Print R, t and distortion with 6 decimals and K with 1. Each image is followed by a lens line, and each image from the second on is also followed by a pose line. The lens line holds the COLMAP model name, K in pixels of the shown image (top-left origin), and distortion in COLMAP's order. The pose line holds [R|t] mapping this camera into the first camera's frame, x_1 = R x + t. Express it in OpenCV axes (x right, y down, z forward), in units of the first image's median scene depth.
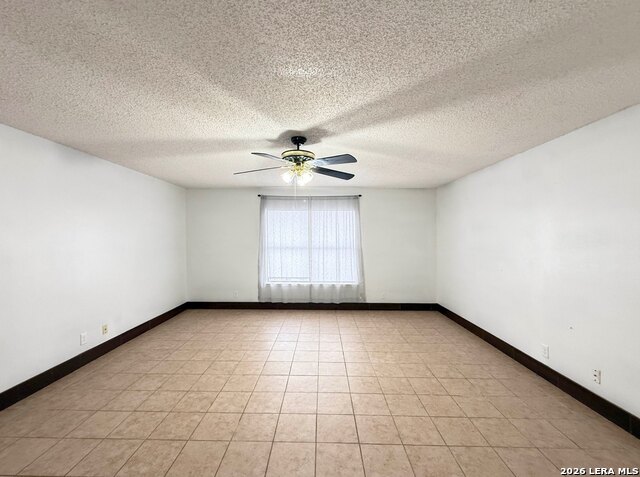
lens RADIAL K [[257.3, 0, 320.0], [0, 257.3, 238.5], [0, 0, 1]] dist [-0.000513, -0.000058]
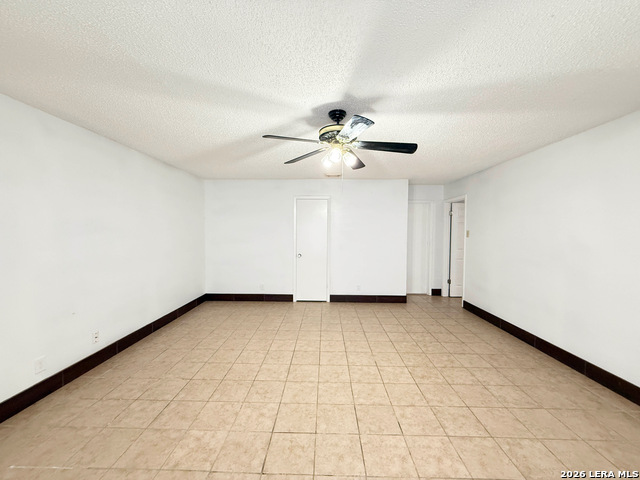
lens RADIAL K [[259.8, 0, 320.0], [0, 259.8, 240.0], [0, 0, 1]] dist [-0.000146, -0.000040]
pose [[-0.999874, -0.005407, 0.014936, -0.028291], [-0.004743, 0.999013, 0.044162, -0.001761], [-0.015160, 0.044085, -0.998913, 2.013999]]
